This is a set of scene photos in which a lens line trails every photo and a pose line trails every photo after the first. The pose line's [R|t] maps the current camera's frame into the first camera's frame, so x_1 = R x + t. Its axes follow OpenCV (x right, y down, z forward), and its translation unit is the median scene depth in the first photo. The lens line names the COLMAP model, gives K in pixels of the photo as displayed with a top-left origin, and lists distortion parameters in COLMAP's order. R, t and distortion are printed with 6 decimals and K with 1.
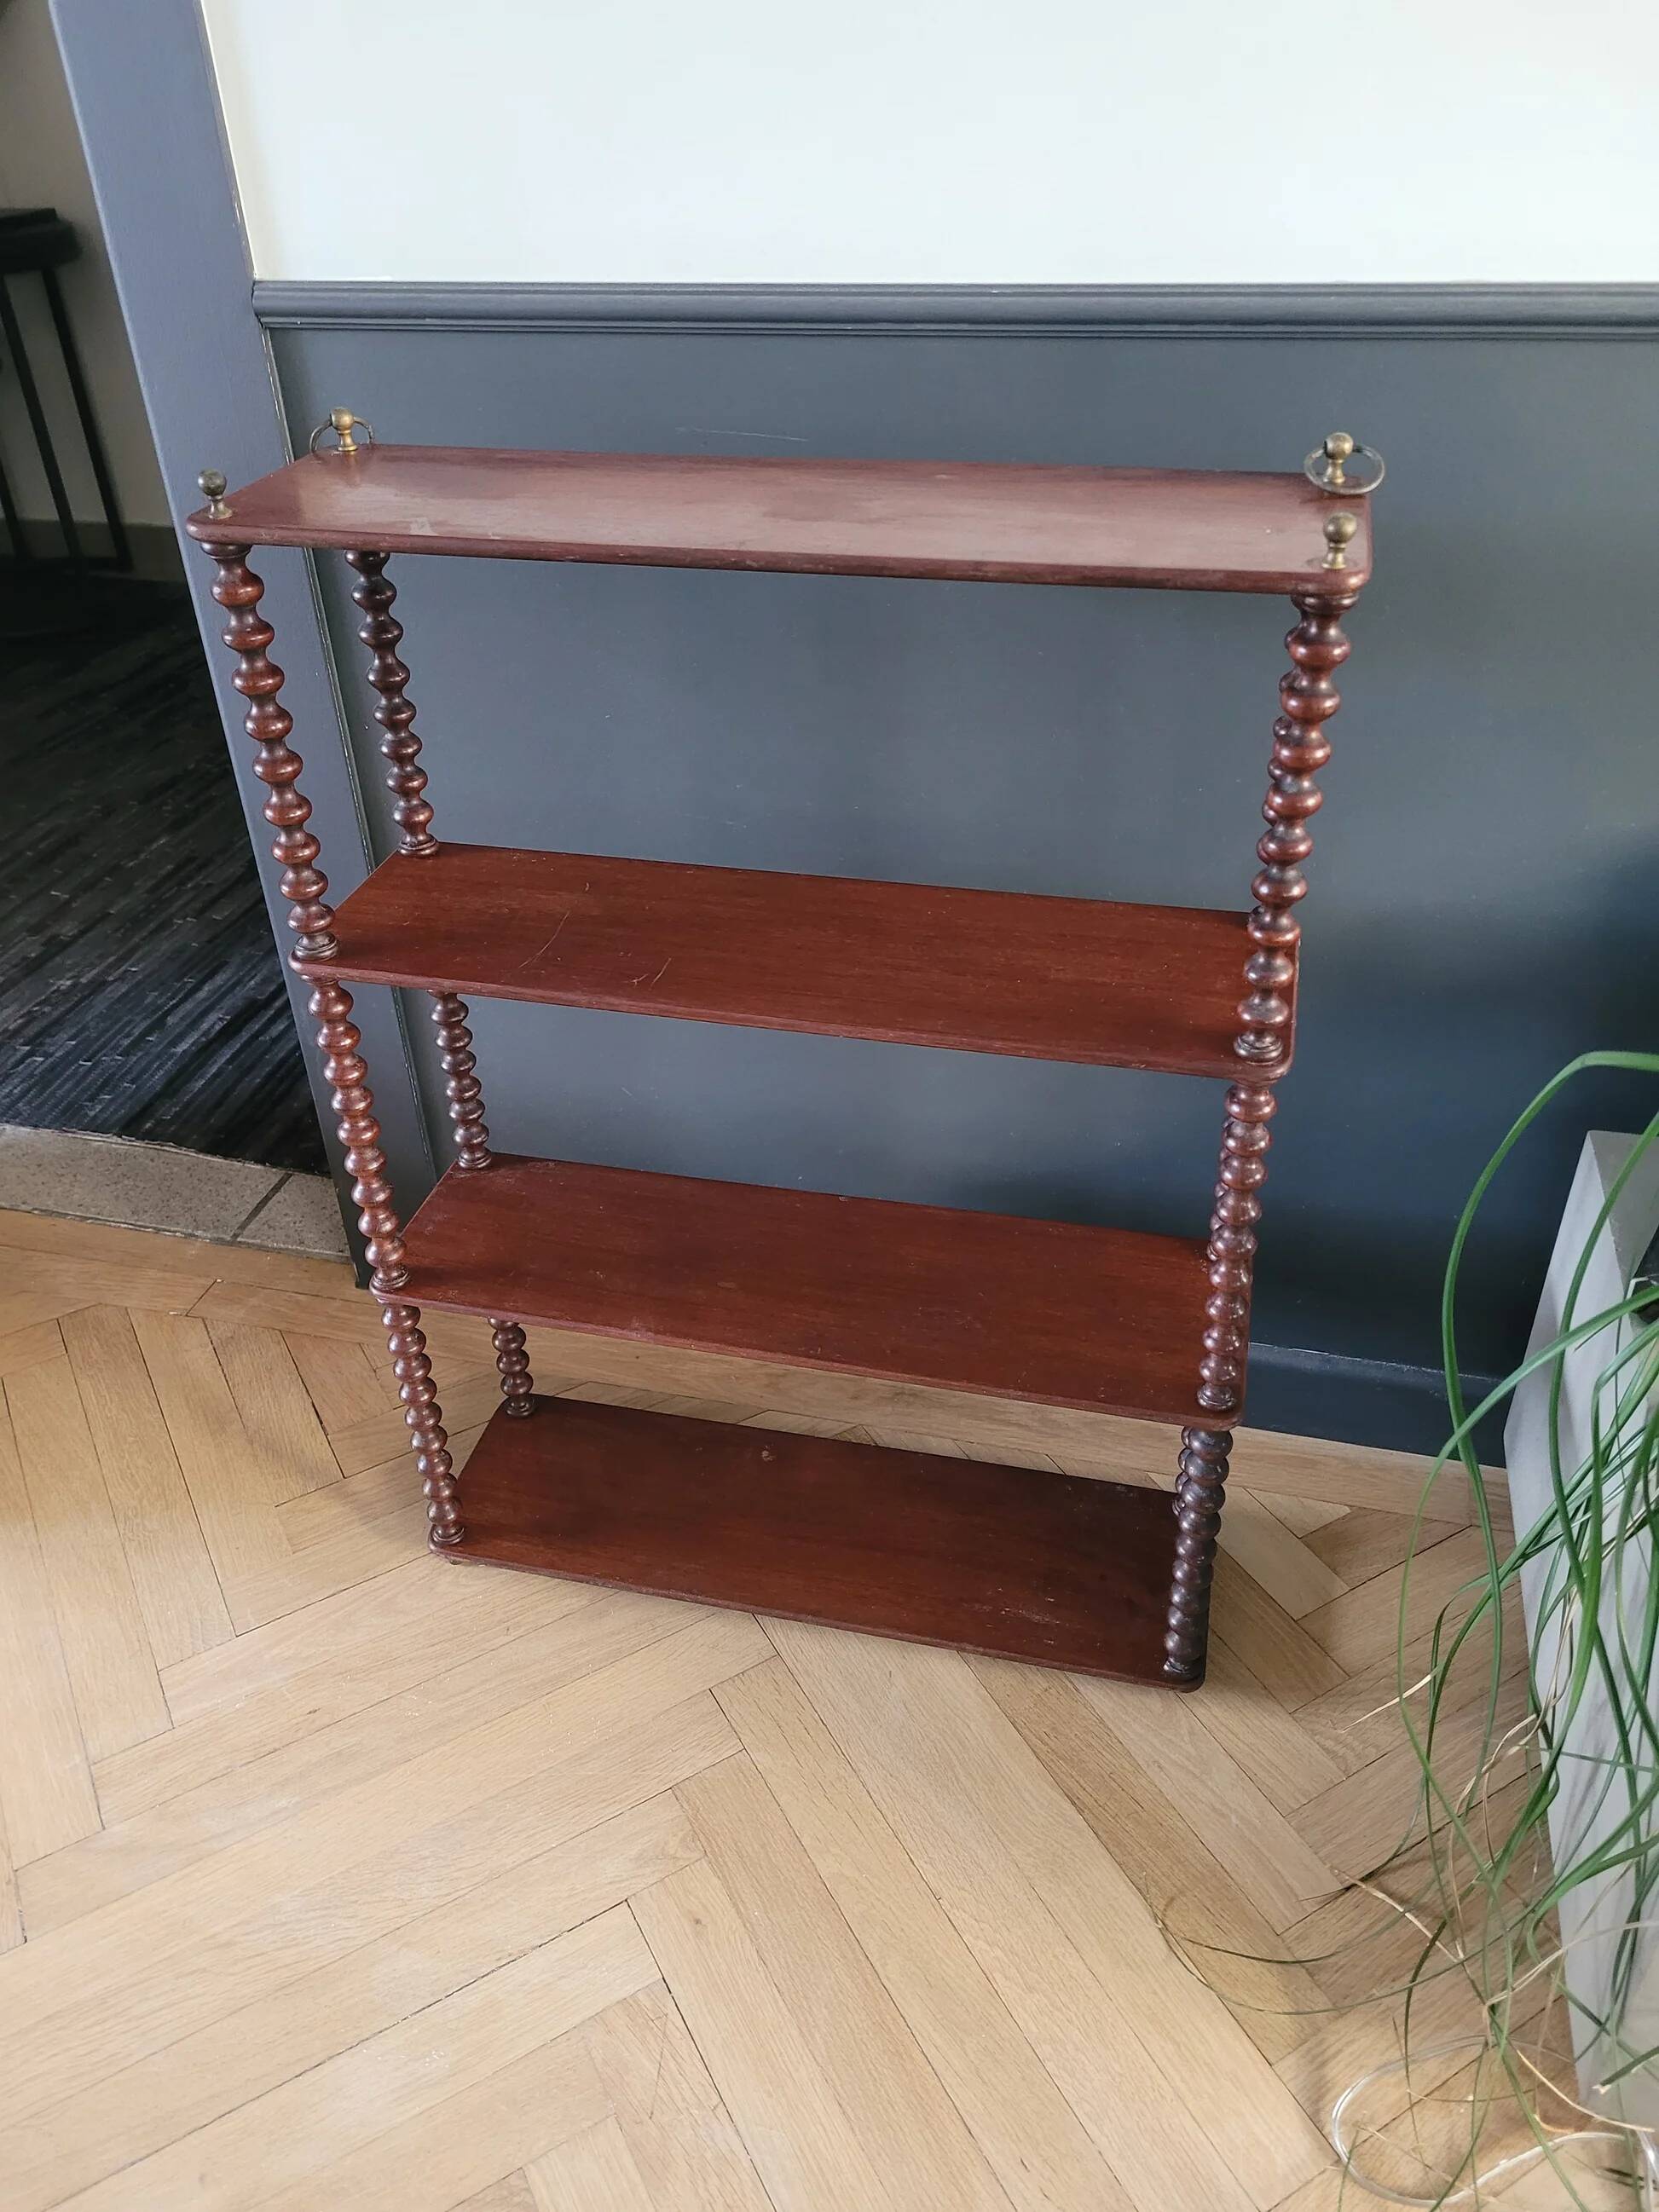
lens RADIAL K [[1652.4, 0, 822.7], [0, 1652.4, 1089.9], [0, 0, 1]] dist [0.052395, -0.041259]
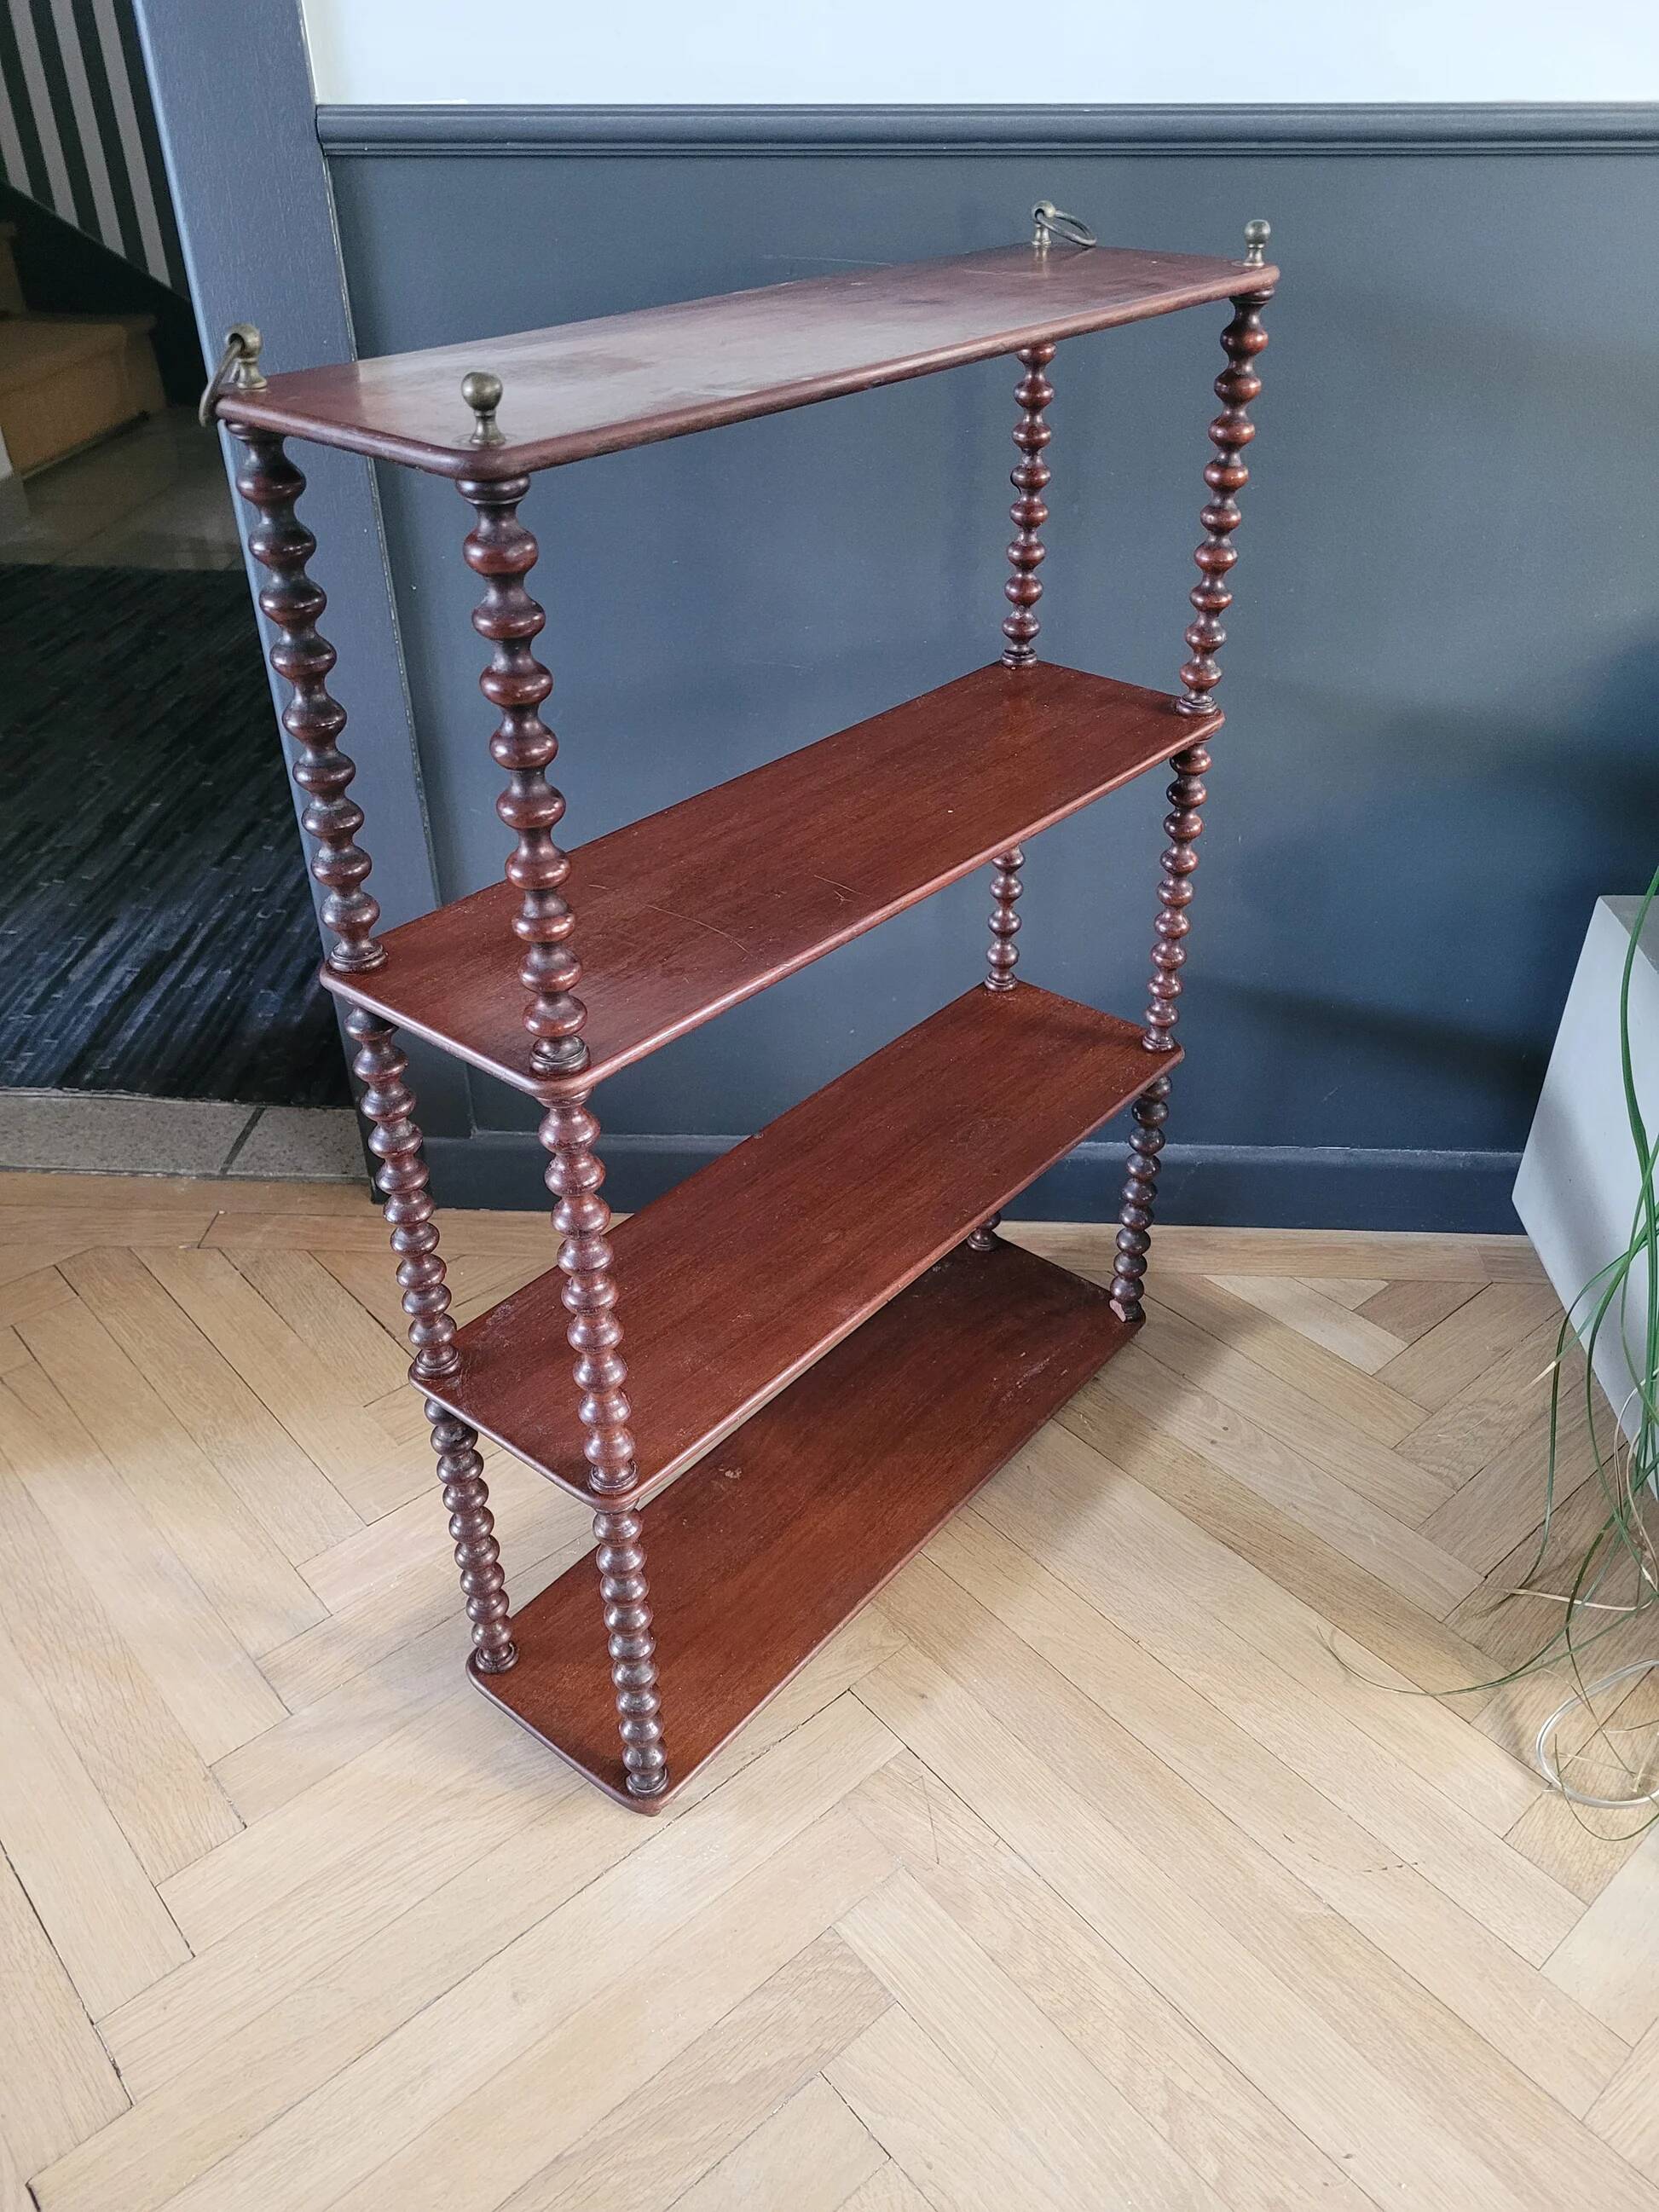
lens RADIAL K [[1651.2, 0, 845.4], [0, 1651.2, 1109.3], [0, 0, 1]] dist [0.050163, -0.042008]
pose [[0.978206, -0.090453, 0.186899, -0.267507], [0.090387, 0.995867, 0.008893, 0.114761], [-0.186931, 0.008194, 0.982339, -0.008022]]
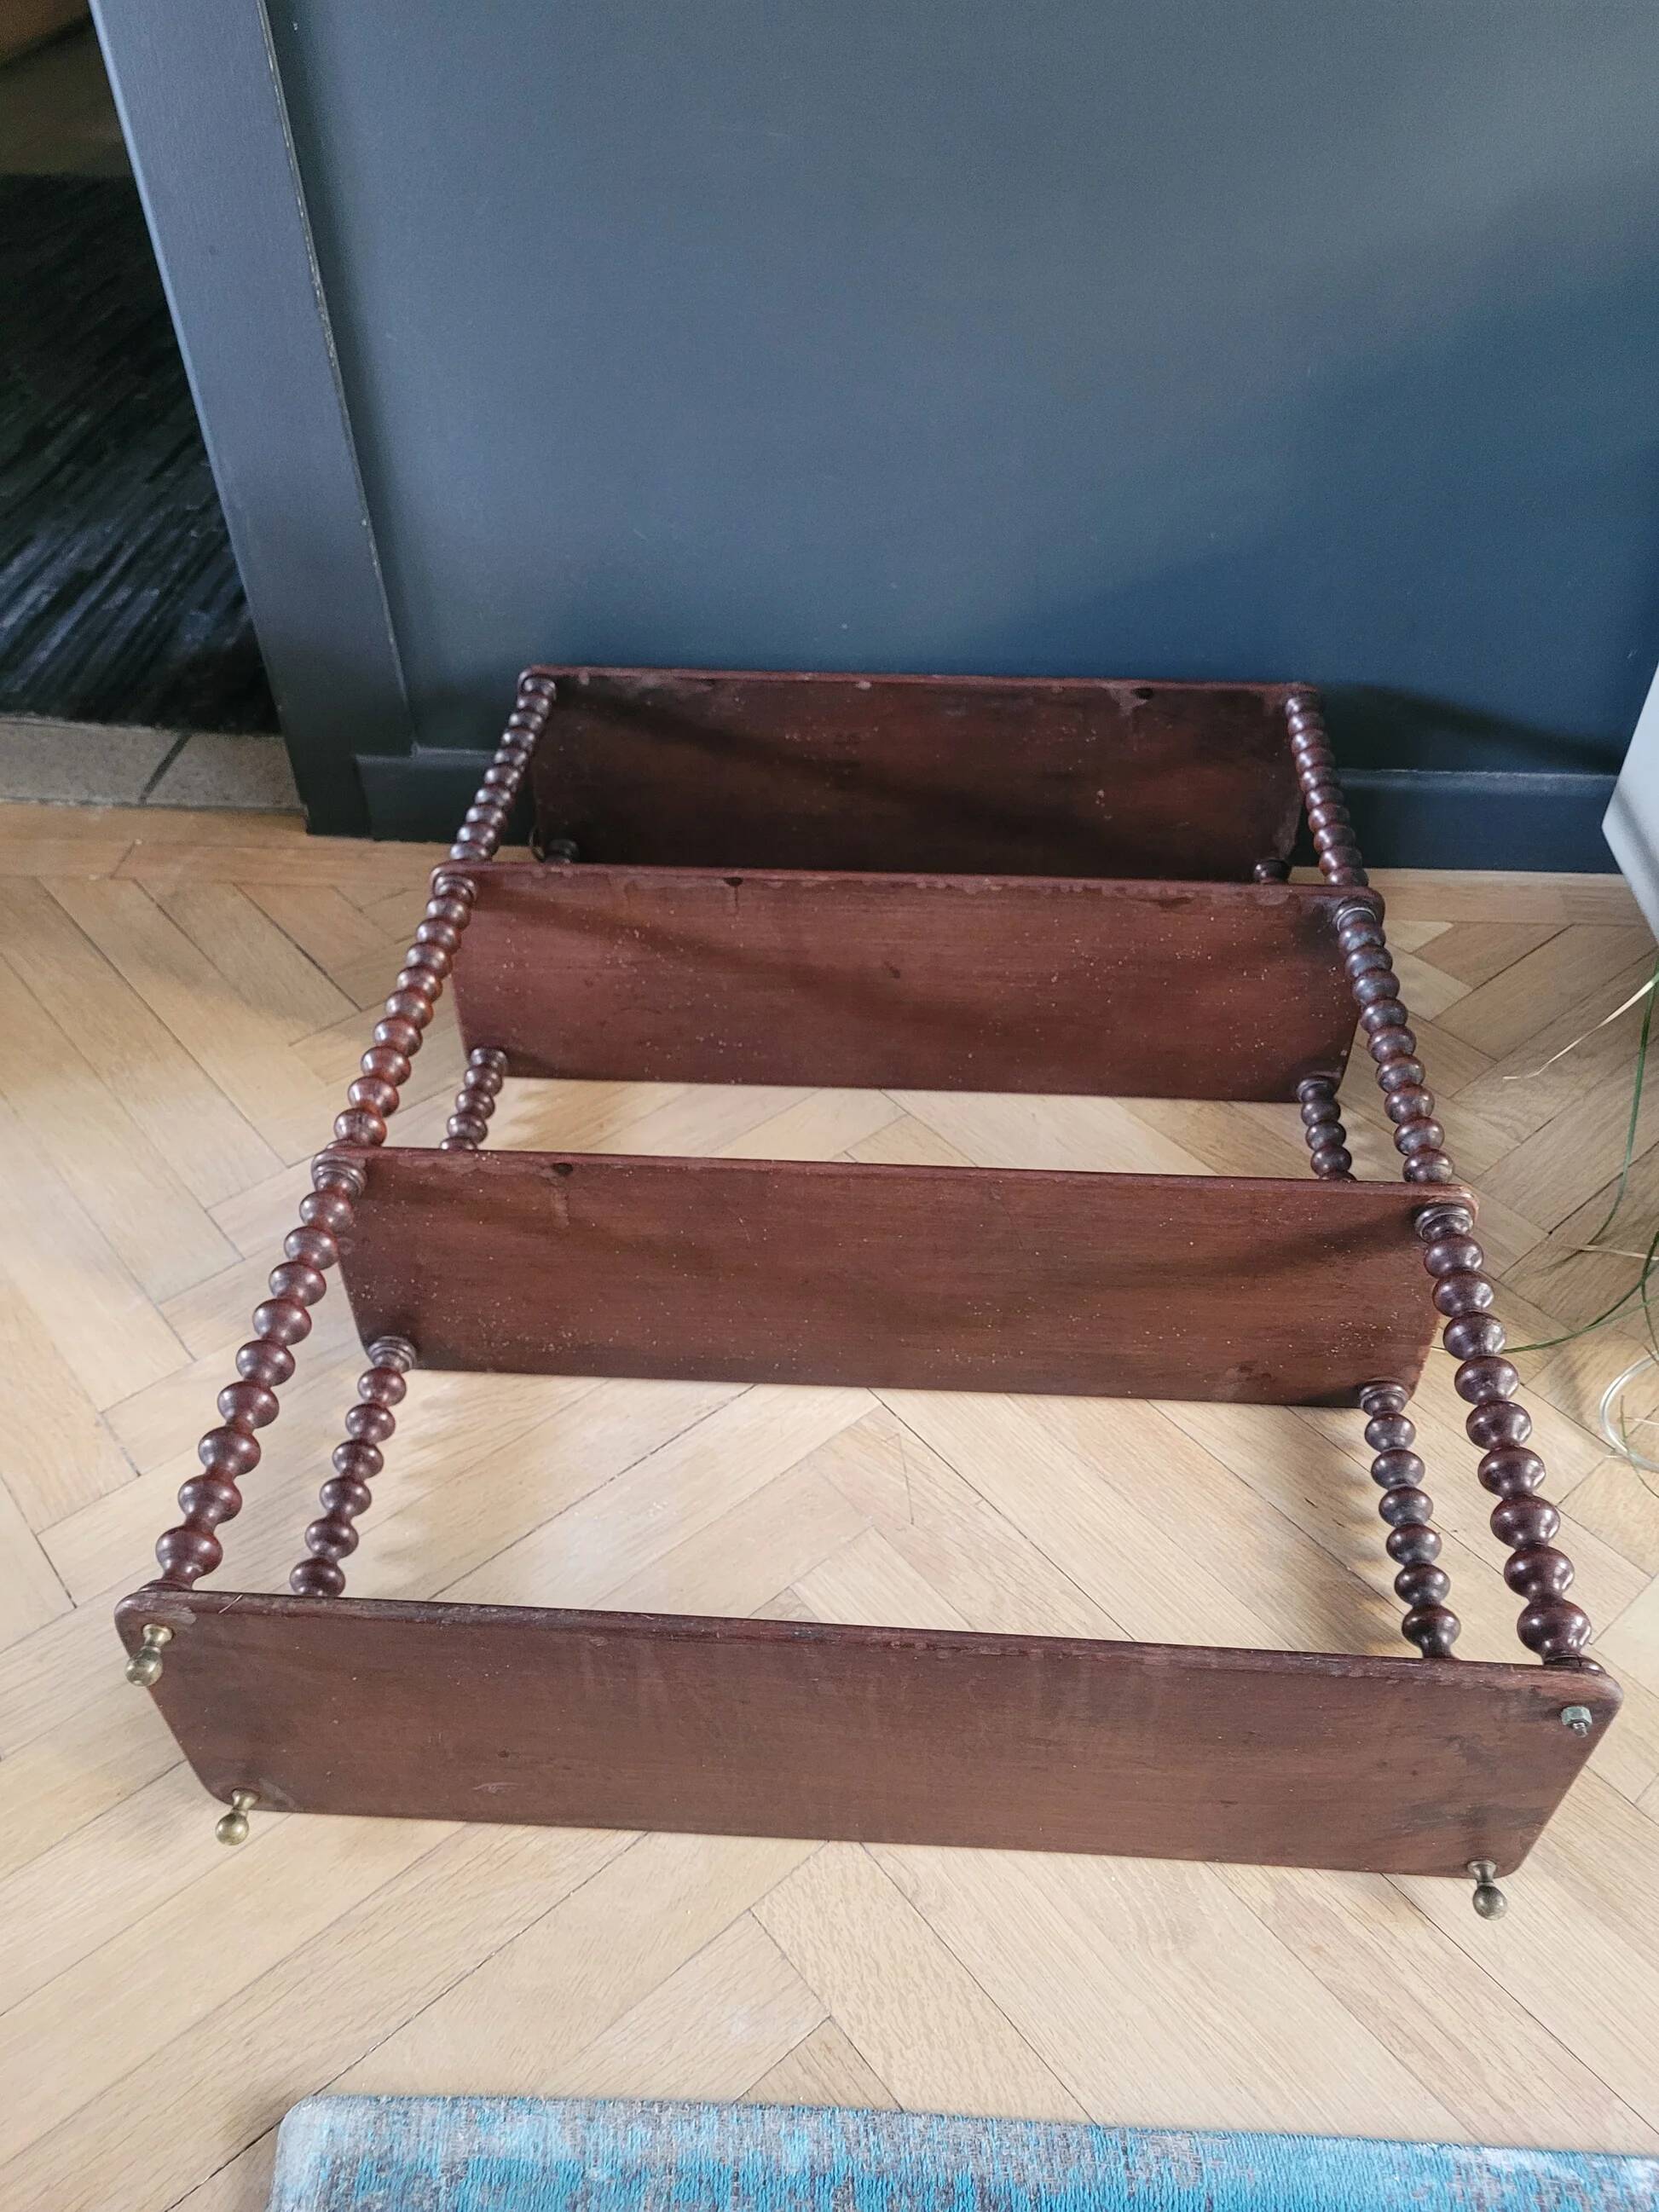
lens RADIAL K [[1672.8, 0, 847.5], [0, 1672.8, 1085.0], [0, 0, 1]] dist [0.042867, -0.038125]
pose [[0.982409, -0.106562, 0.153353, -0.219081], [0.084274, 0.985814, 0.145150, 0.205665], [-0.166645, -0.129673, 0.977453, 0.115535]]
